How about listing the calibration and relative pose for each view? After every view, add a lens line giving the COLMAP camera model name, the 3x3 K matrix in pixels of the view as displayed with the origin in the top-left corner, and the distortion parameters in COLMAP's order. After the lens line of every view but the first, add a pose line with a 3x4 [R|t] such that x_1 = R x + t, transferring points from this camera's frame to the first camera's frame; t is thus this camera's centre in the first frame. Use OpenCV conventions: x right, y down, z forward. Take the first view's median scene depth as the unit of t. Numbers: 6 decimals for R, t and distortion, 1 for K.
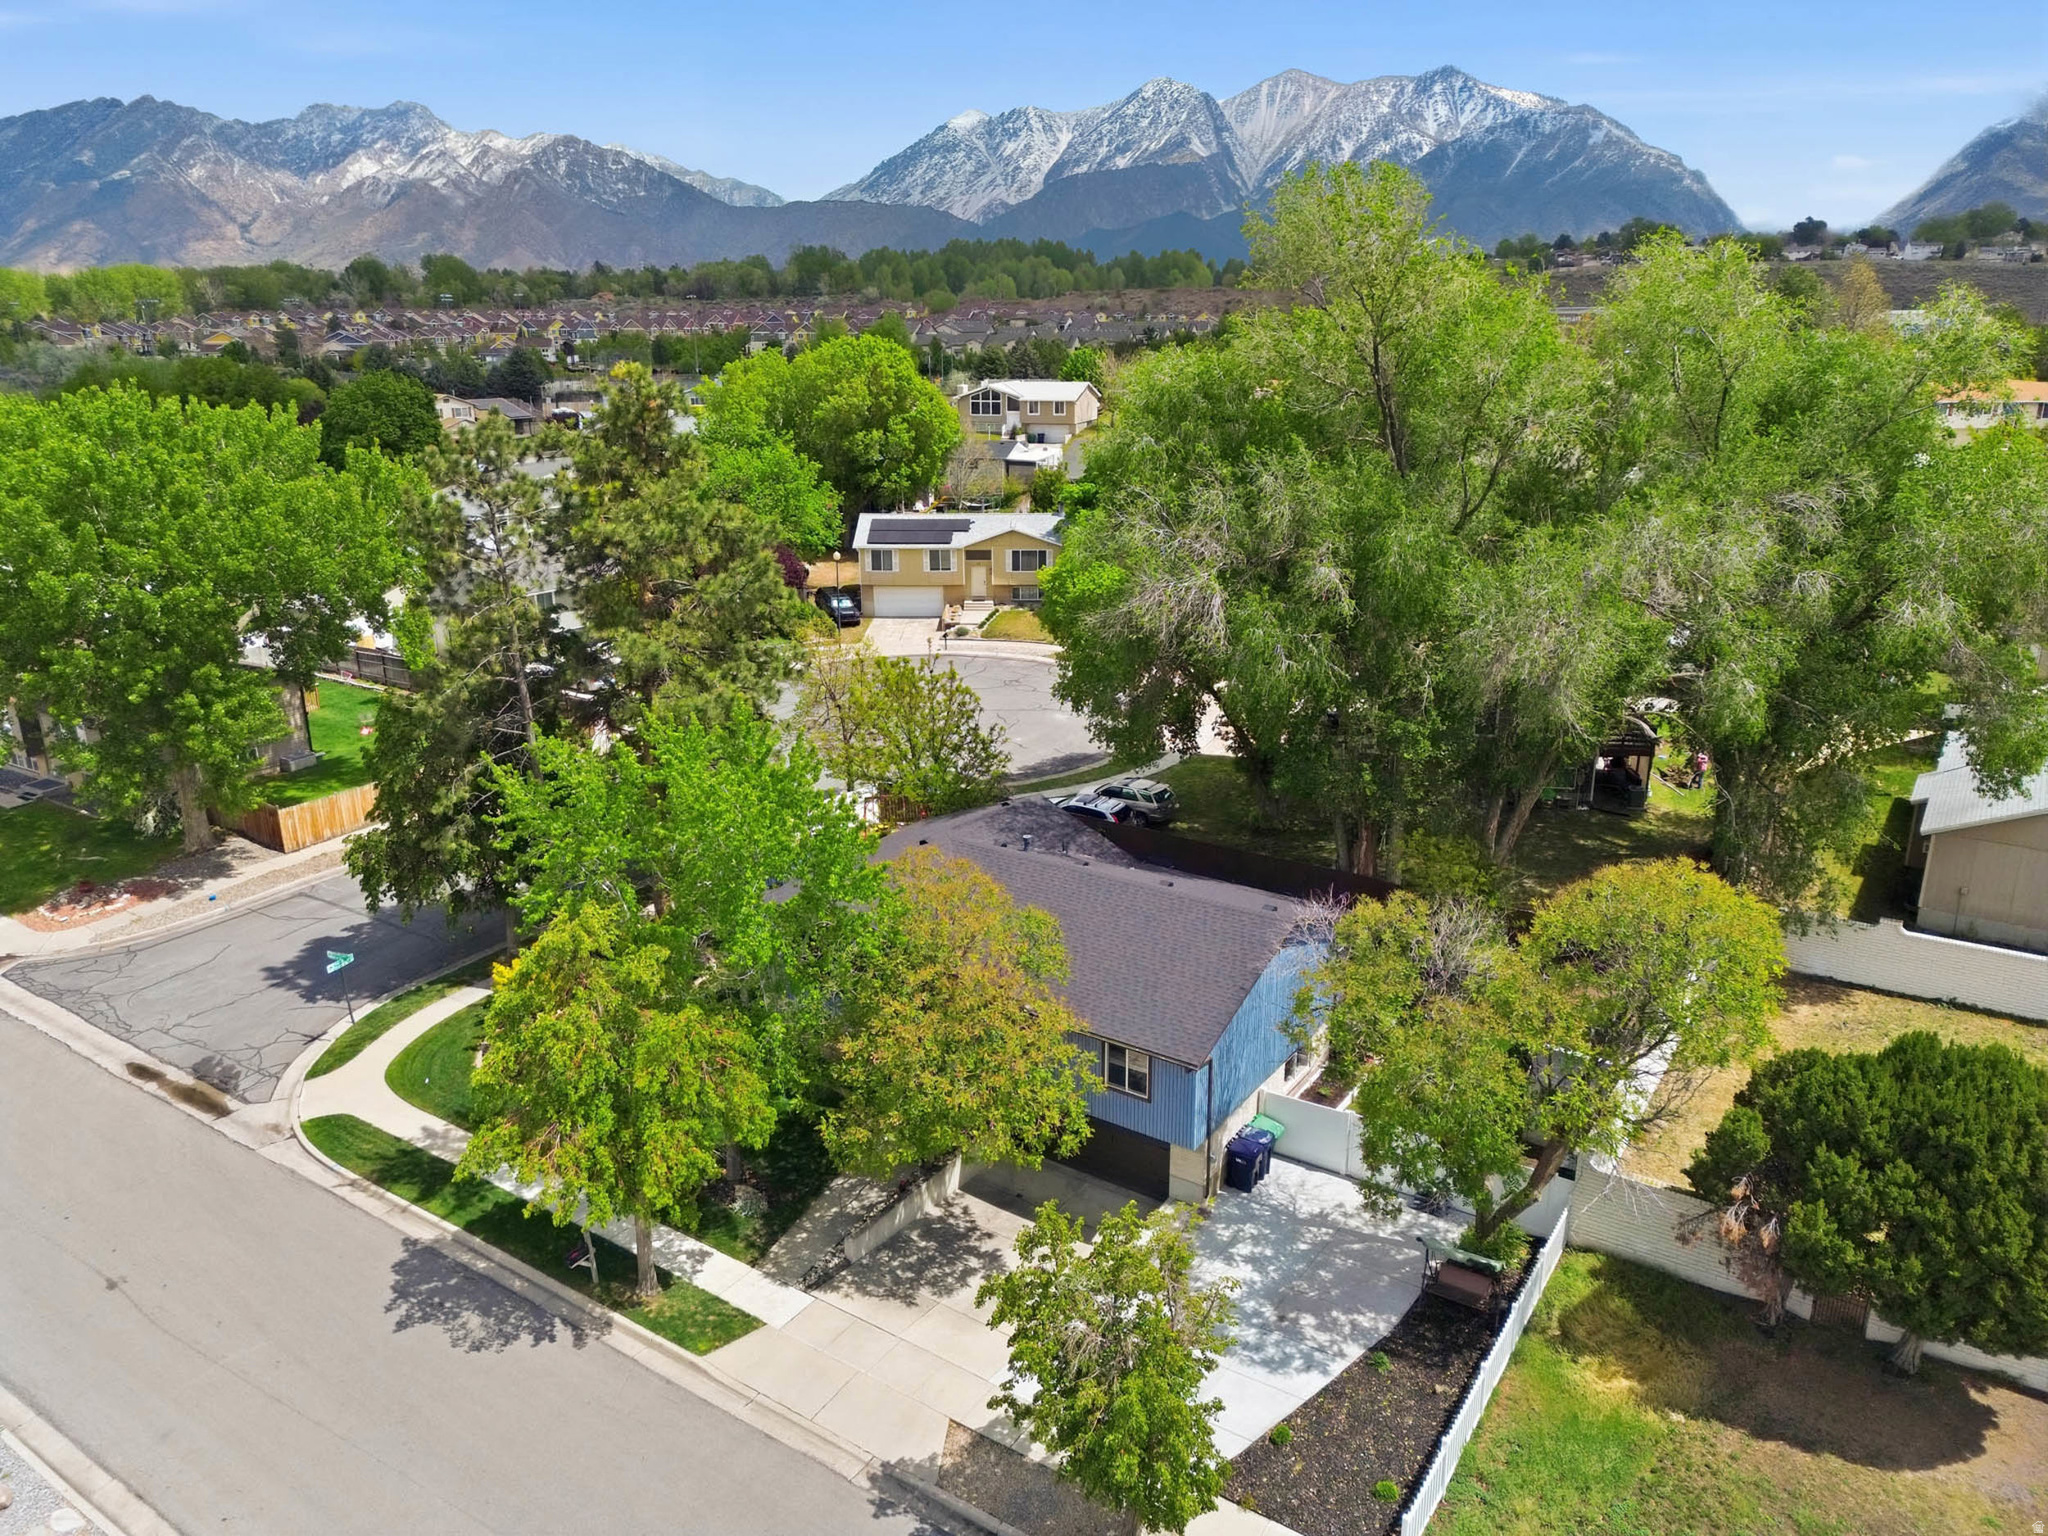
lens RADIAL K [[1432.9, 0, 1024.0], [0, 1432.9, 767.3], [0, 0, 1]] dist [0.040732, -0.019079]
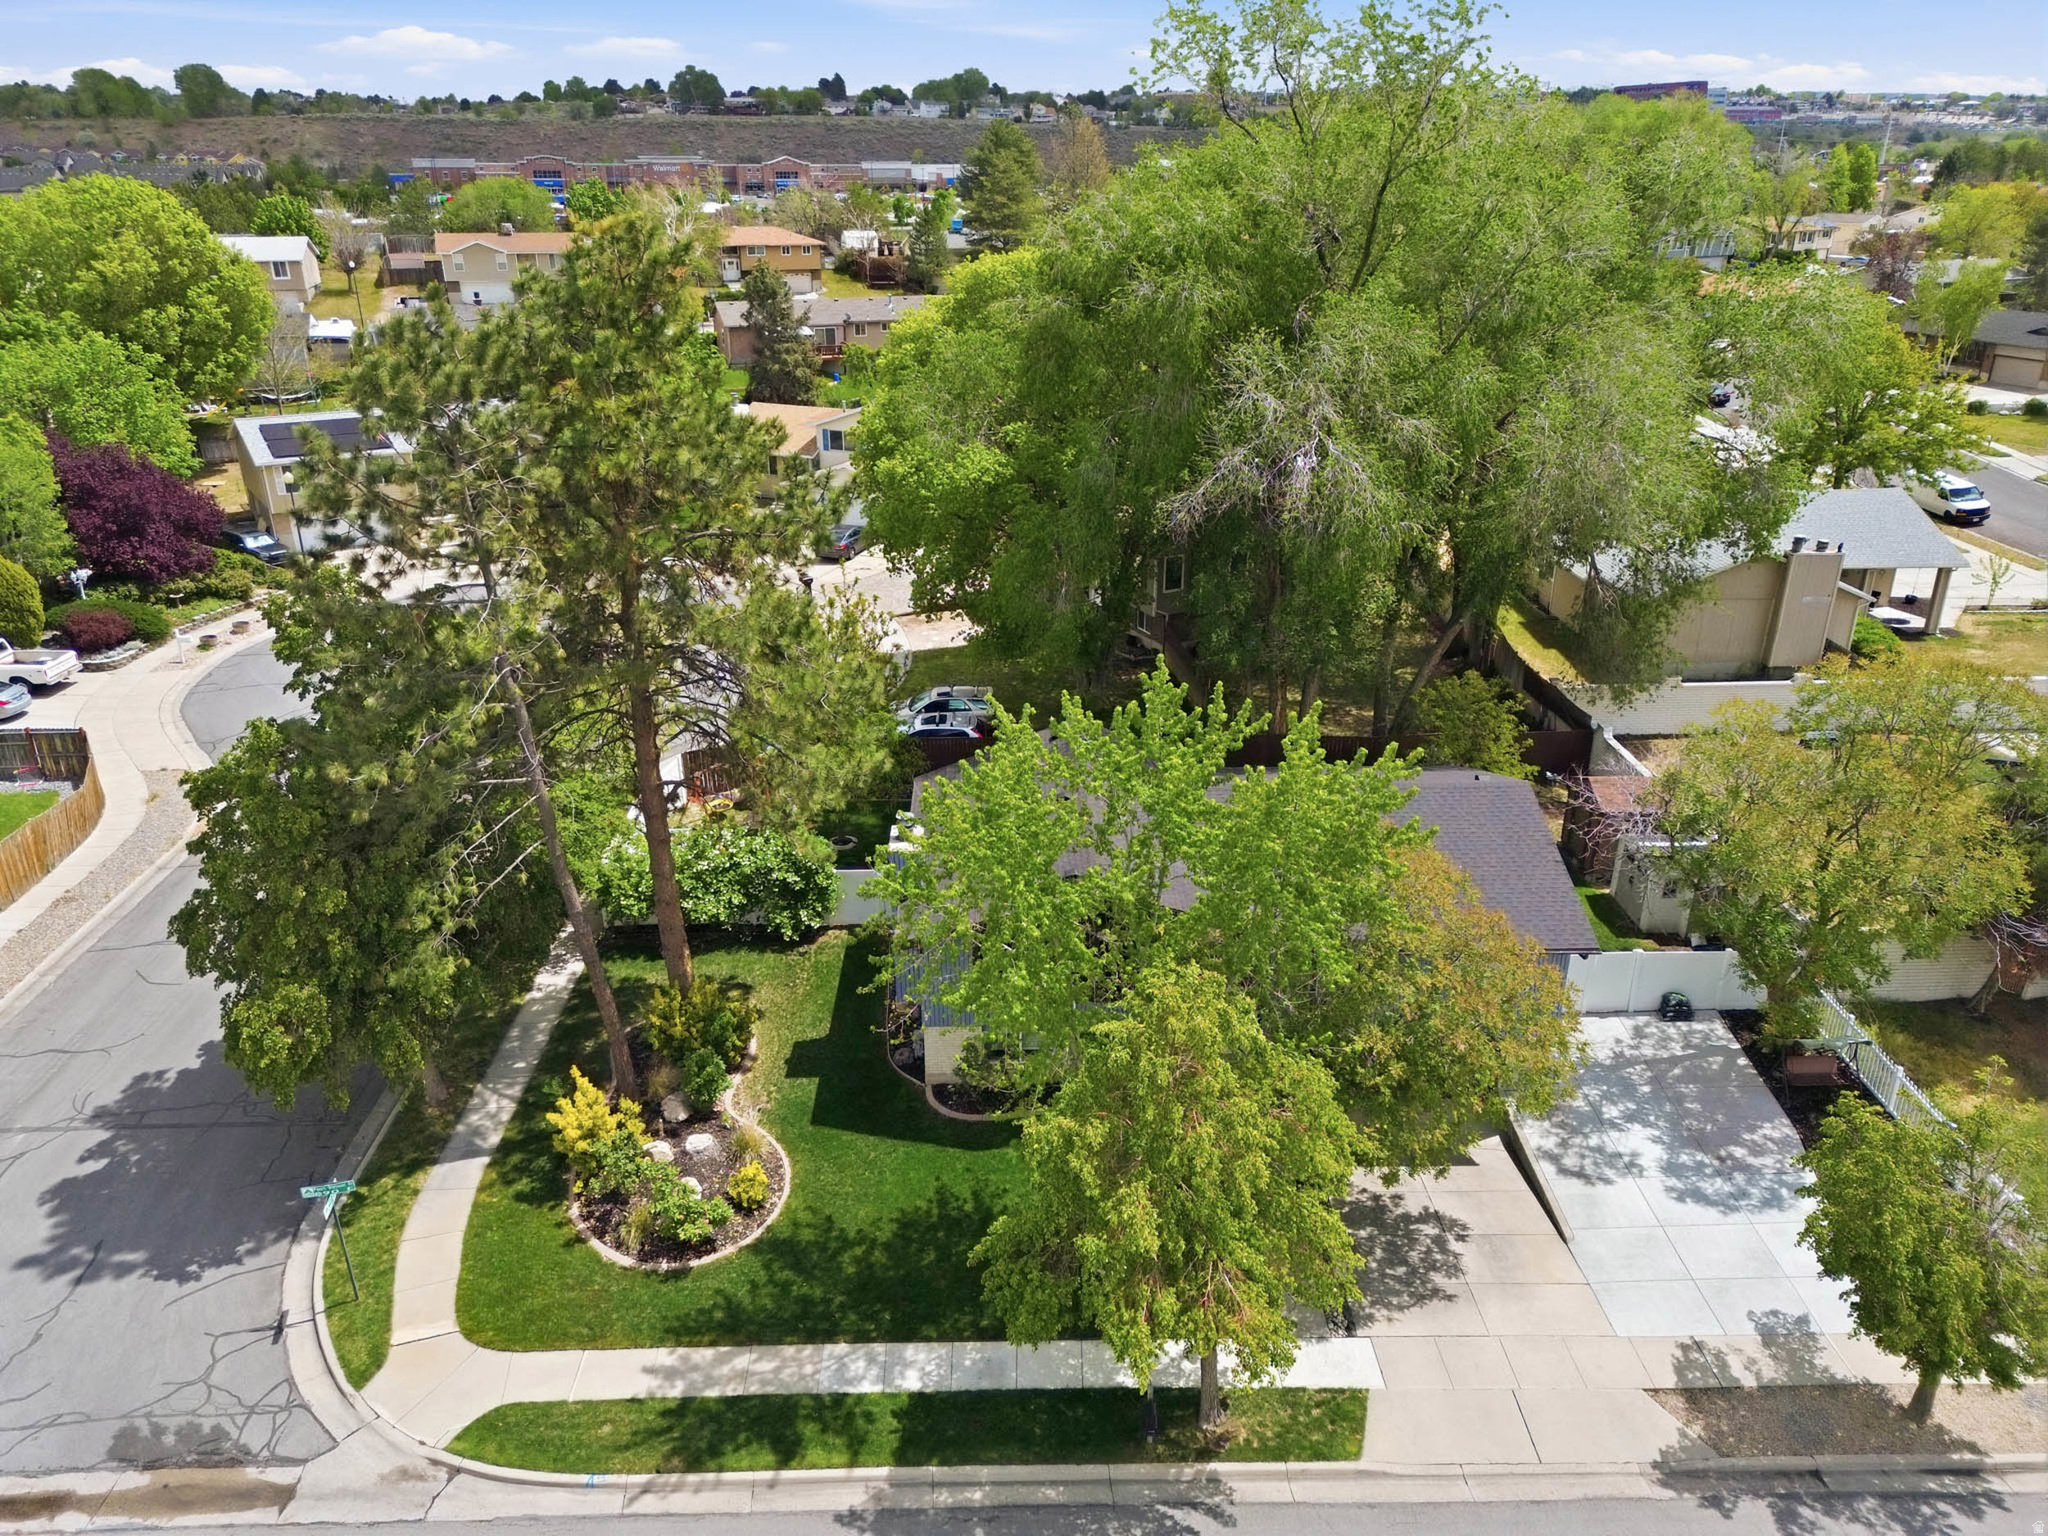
lens RADIAL K [[1432.9, 0, 1023.6], [0, 1432.9, 771.1], [0, 0, 1]] dist [0.040732, -0.019079]
pose [[0.817273, -0.219676, 0.532736, -0.603536], [0.168796, 0.975197, 0.143175, -0.097574], [-0.550974, -0.027089, 0.834082, 0.362829]]
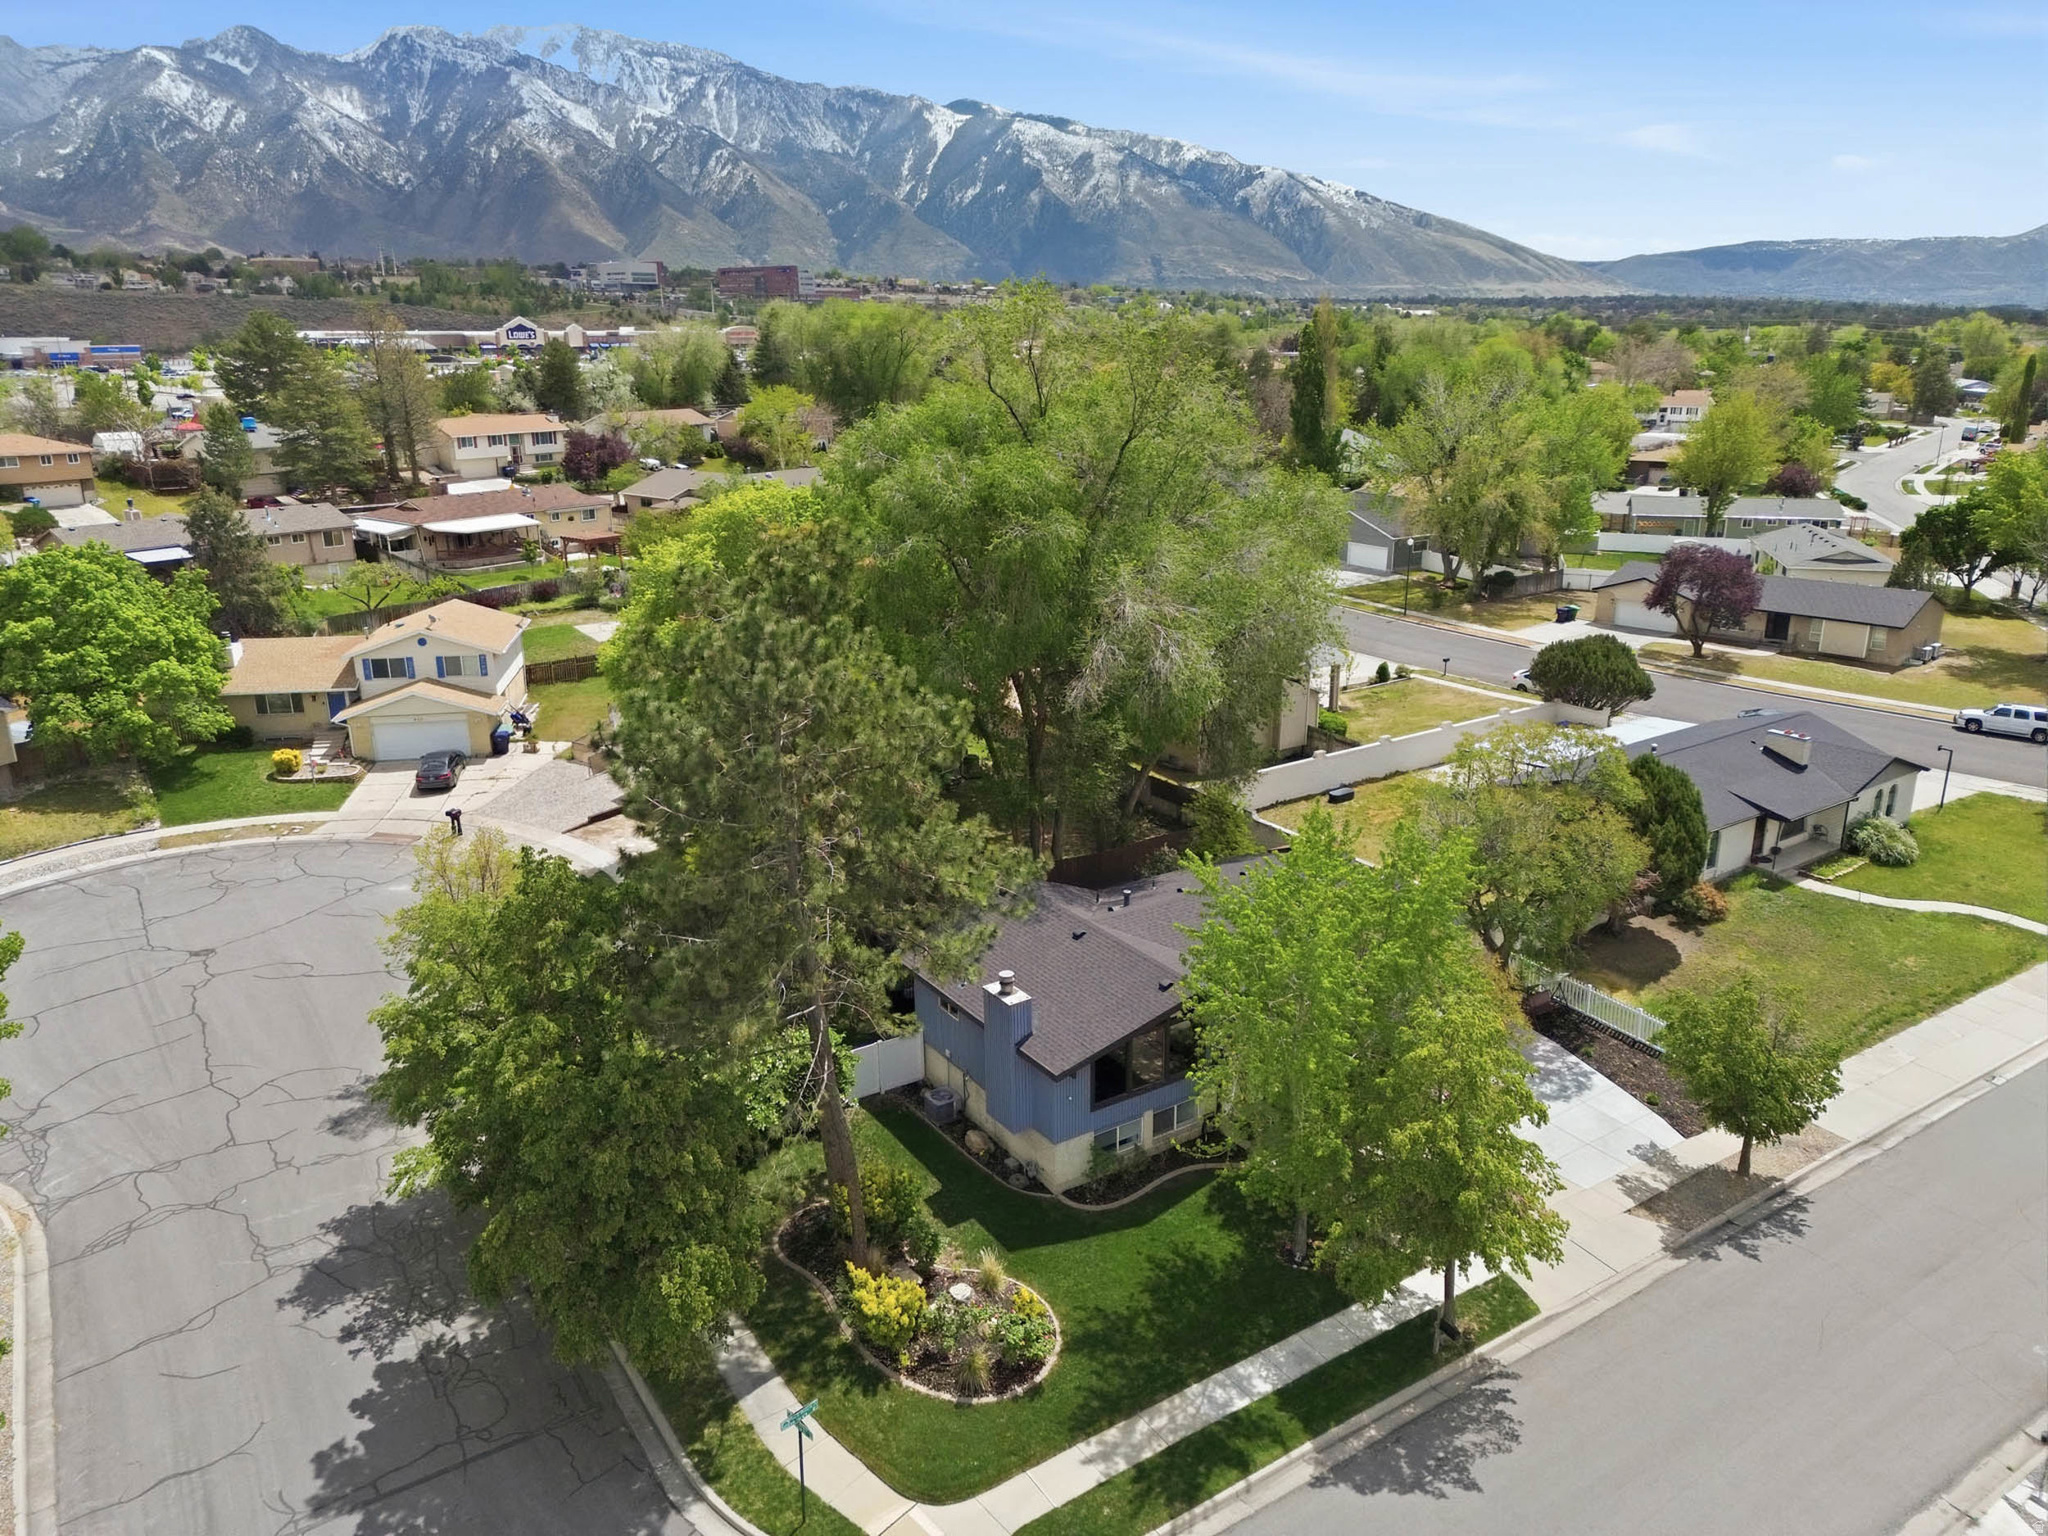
lens RADIAL K [[1432.9, 0, 1022.6], [0, 1432.9, 766.7], [0, 0, 1]] dist [0.040732, -0.019079]
pose [[0.386720, -0.267398, 0.882579, -1.097934], [0.278588, 0.946200, 0.164604, -0.276255], [-0.879111, 0.182220, 0.440408, 0.638766]]
